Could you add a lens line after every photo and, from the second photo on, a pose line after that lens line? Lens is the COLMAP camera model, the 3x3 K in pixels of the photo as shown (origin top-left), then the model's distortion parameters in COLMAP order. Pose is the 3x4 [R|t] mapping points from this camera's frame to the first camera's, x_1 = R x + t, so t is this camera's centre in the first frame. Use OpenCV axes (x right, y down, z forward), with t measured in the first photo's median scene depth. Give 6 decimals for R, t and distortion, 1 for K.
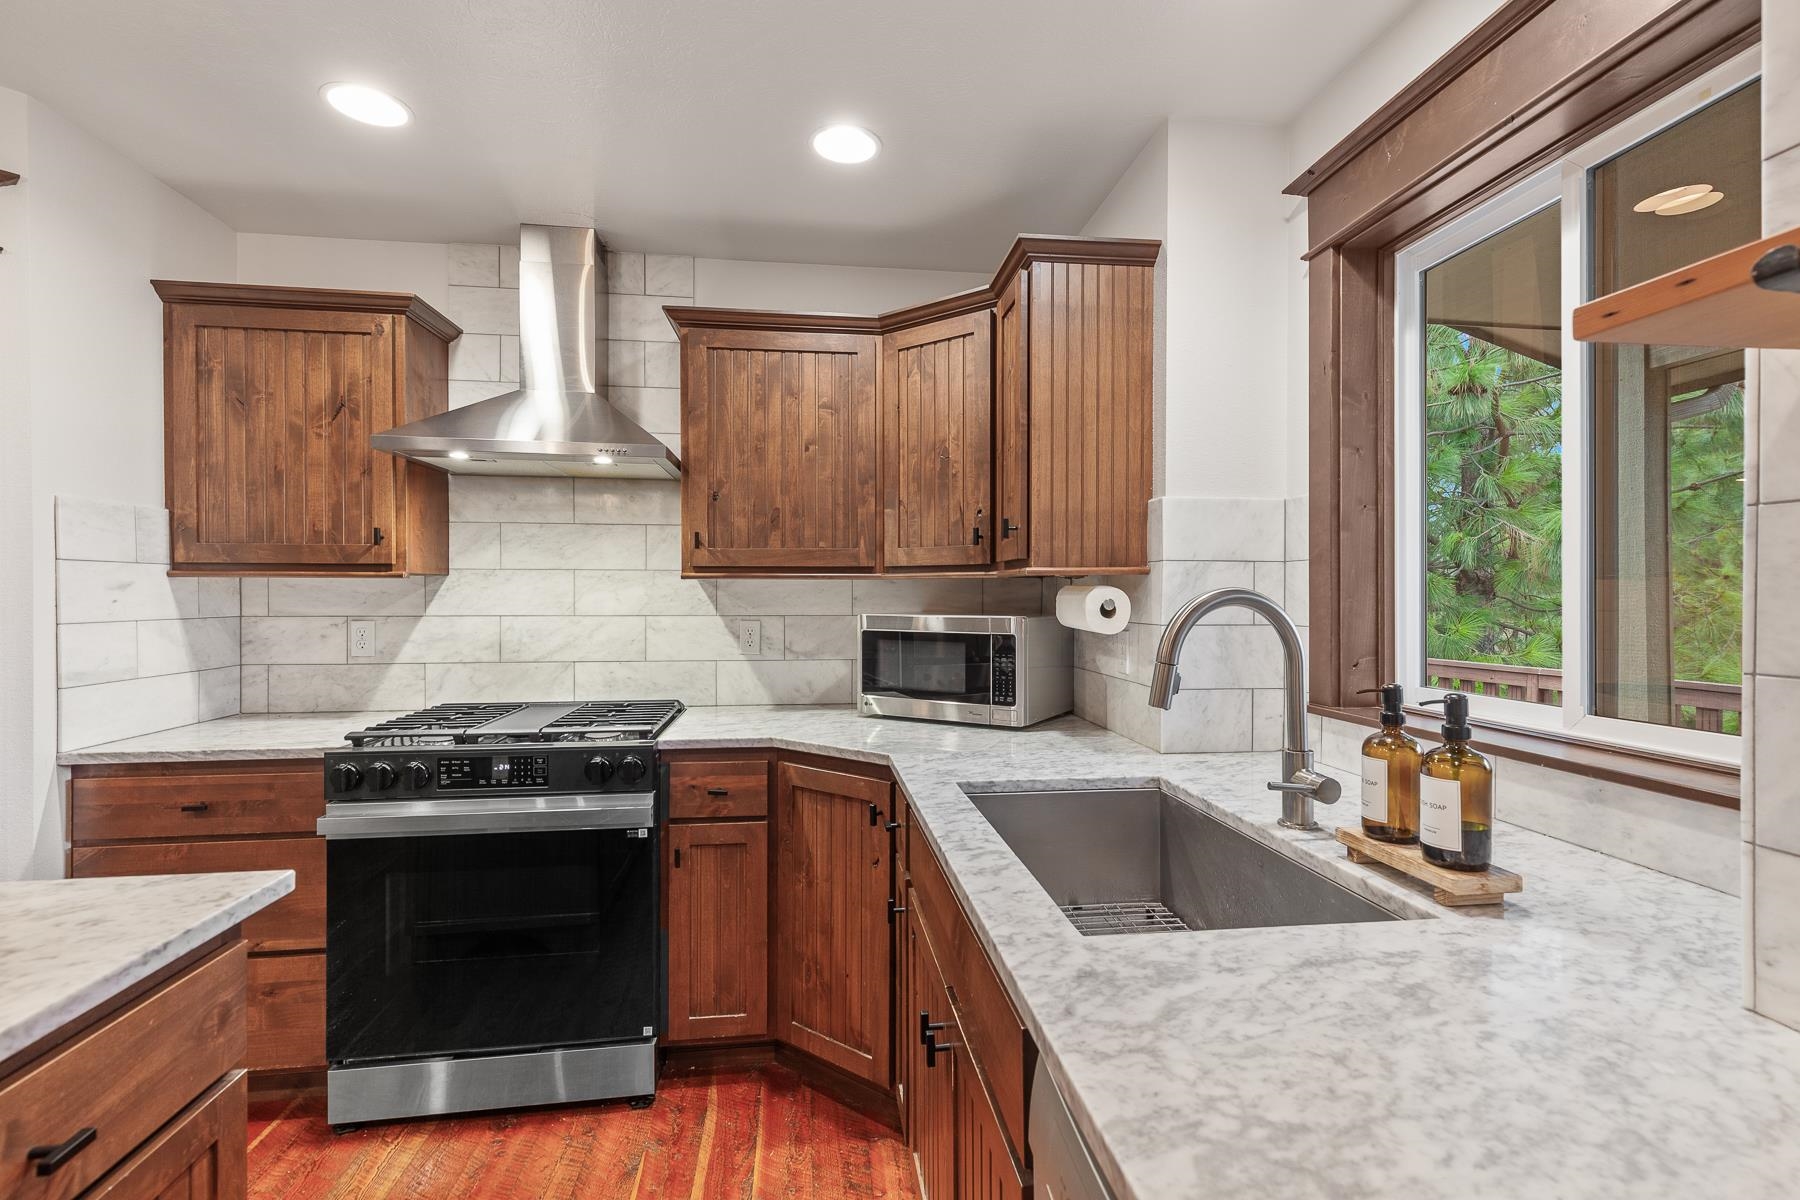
lens RADIAL K [[815.7, 0, 908.9], [0, 815.7, 598.8], [0, 0, 1]] dist [0.008317, -0.001753]
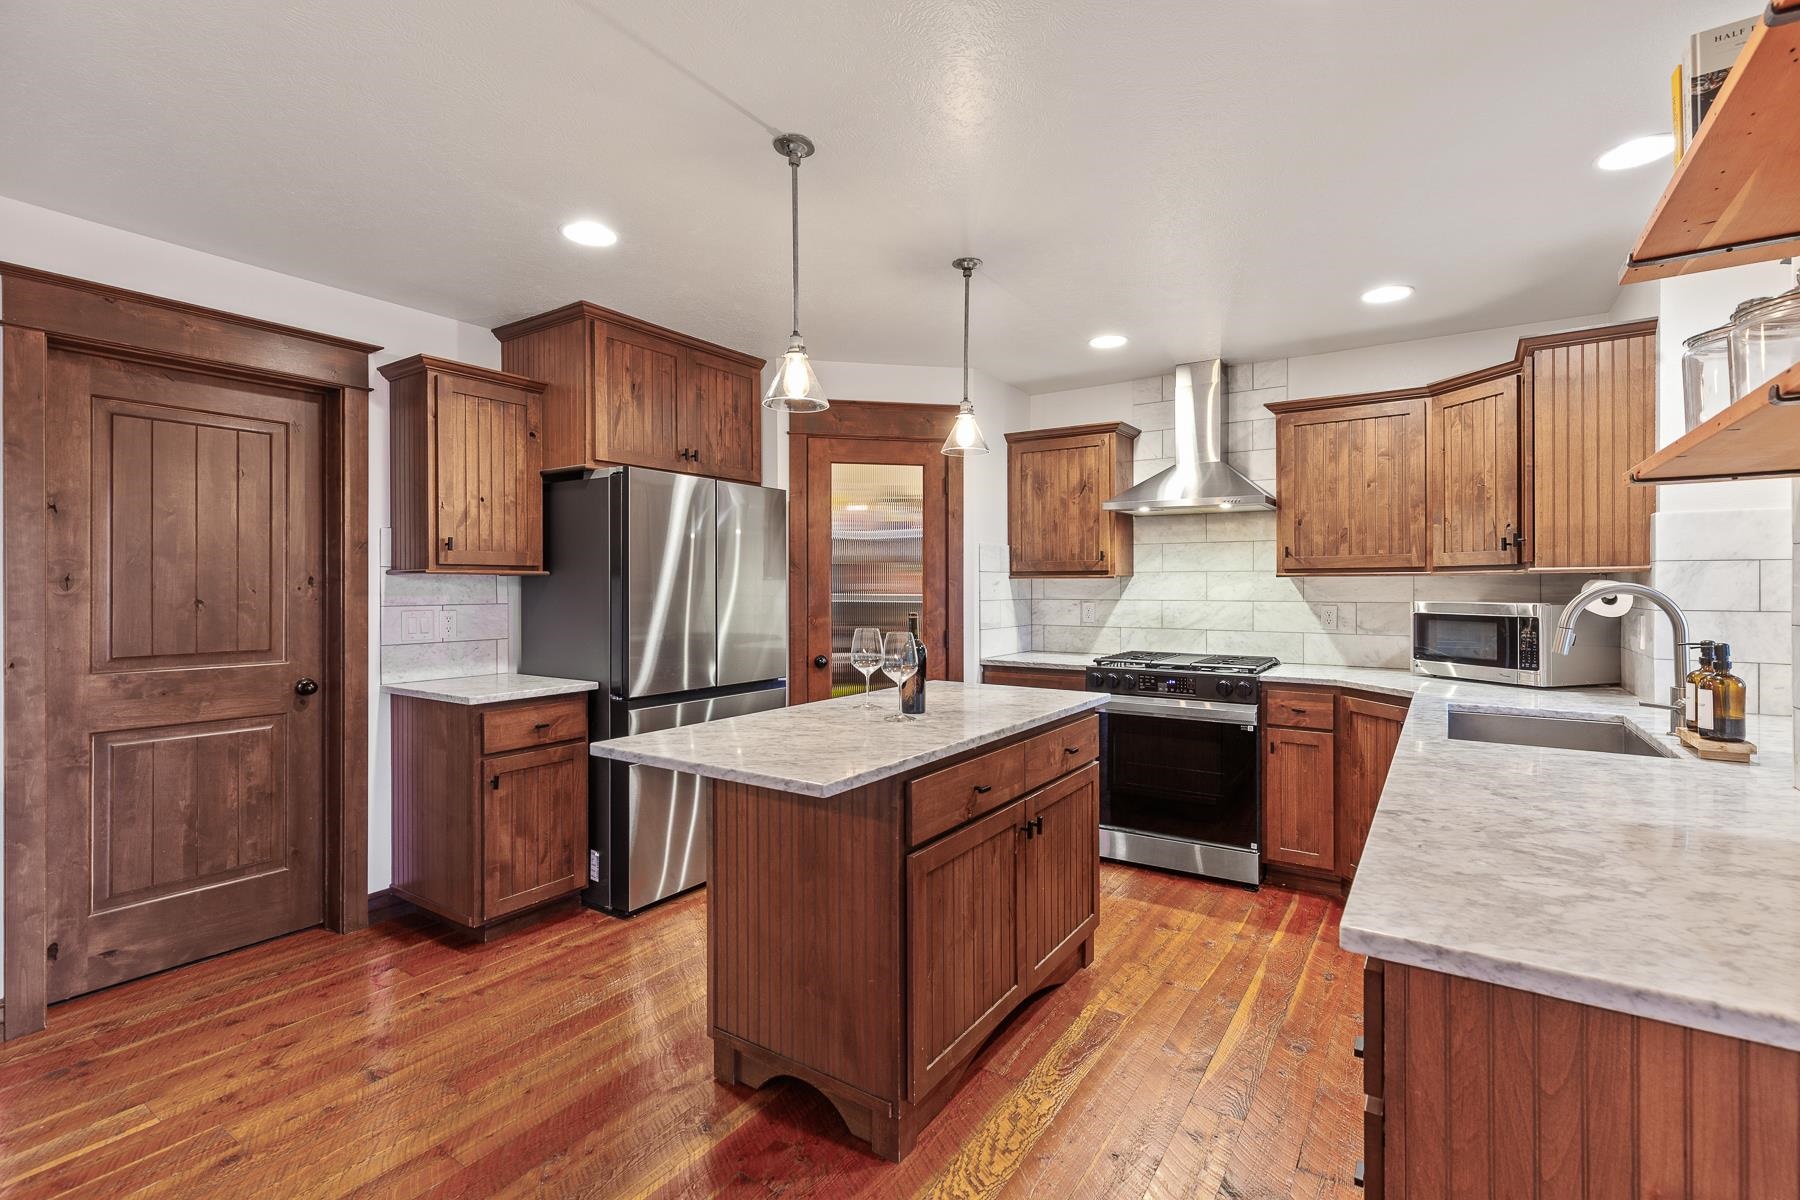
lens RADIAL K [[815.7, 0, 911.6], [0, 815.7, 585.6], [0, 0, 1]] dist [0.008317, -0.001753]
pose [[0.755554, -0.002337, -0.655082, 0.227024], [-0.001841, 0.999982, -0.005691, 0.002054], [0.655084, 0.005506, 0.755536, -0.663462]]
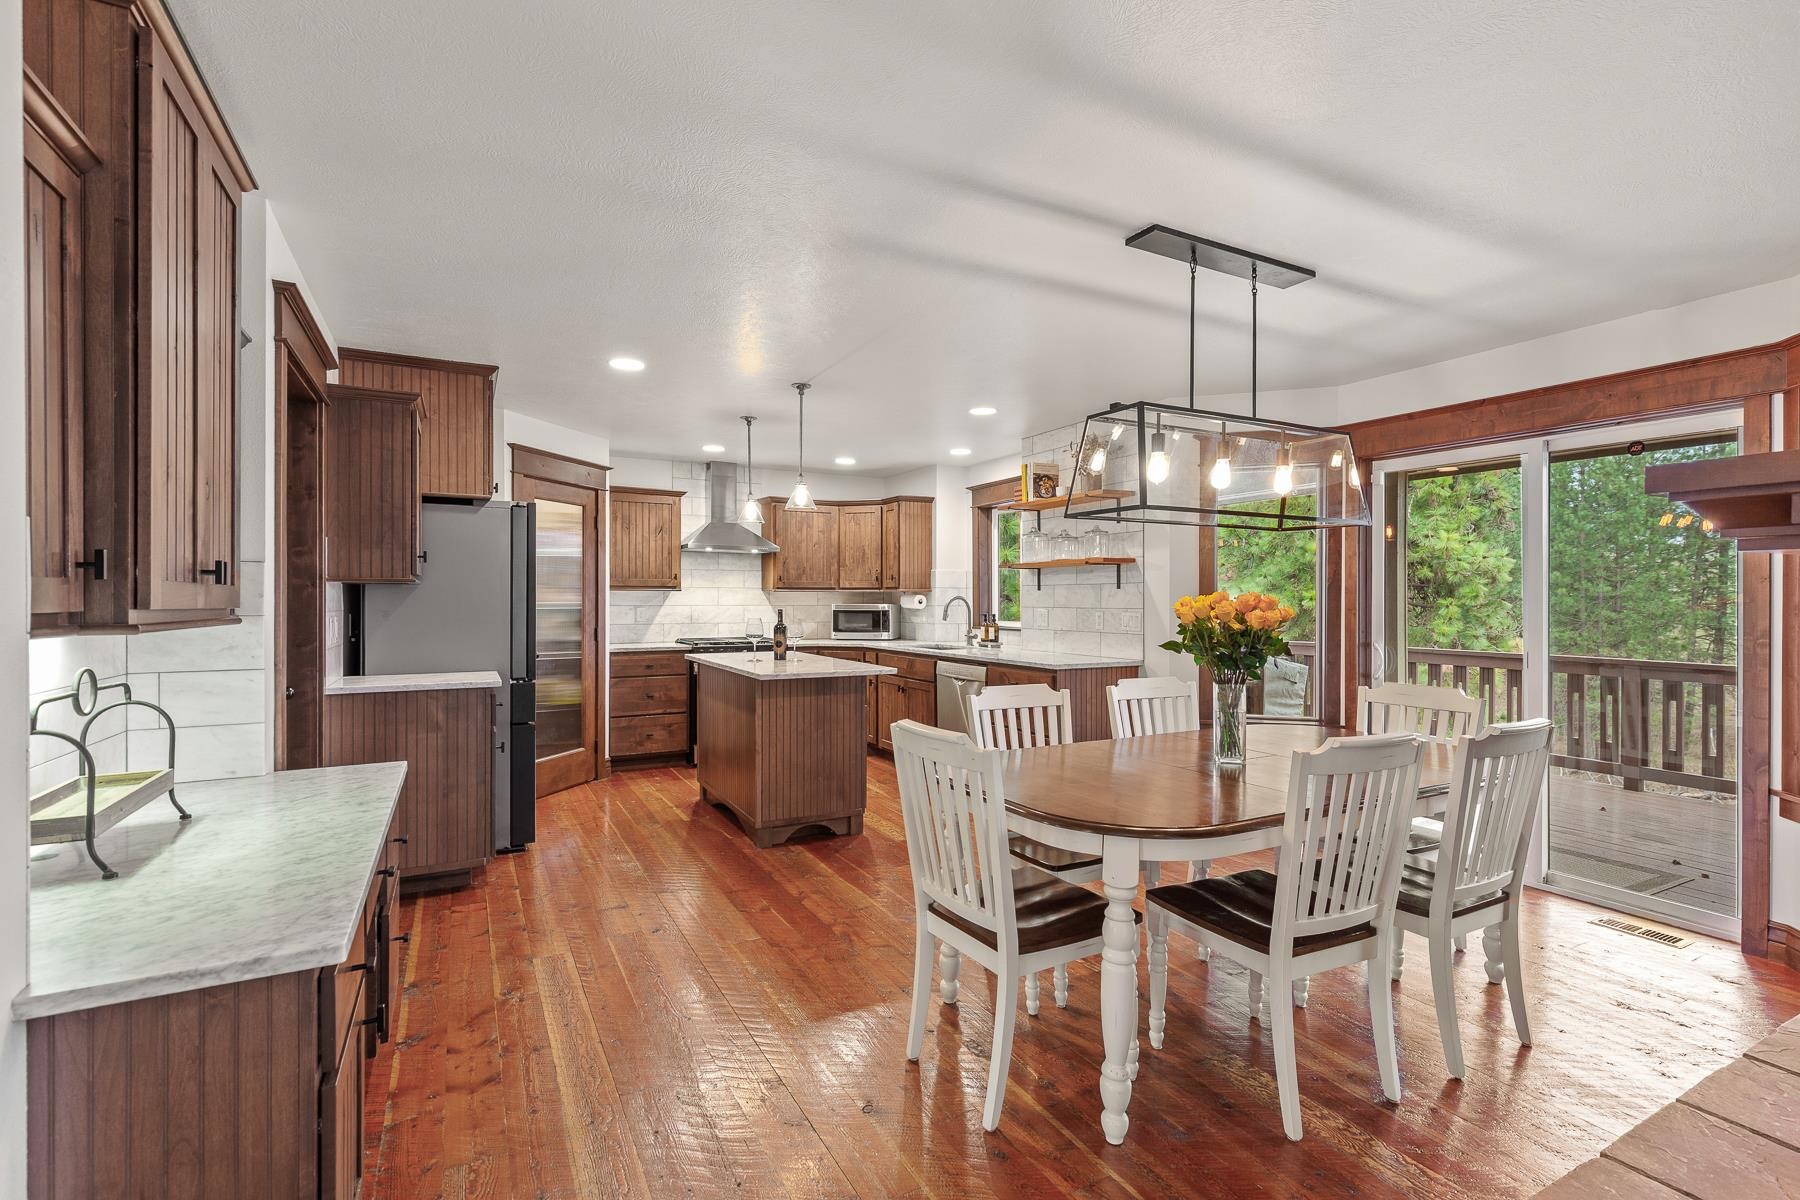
lens RADIAL K [[815.7, 0, 915.1], [0, 815.7, 599.7], [0, 0, 1]] dist [0.008317, -0.001753]
pose [[0.929762, -0.001154, 0.368159, -0.919638], [0.002516, 0.999992, -0.003219, 0.014733], [-0.368152, 0.003919, 0.929757, -1.934039]]
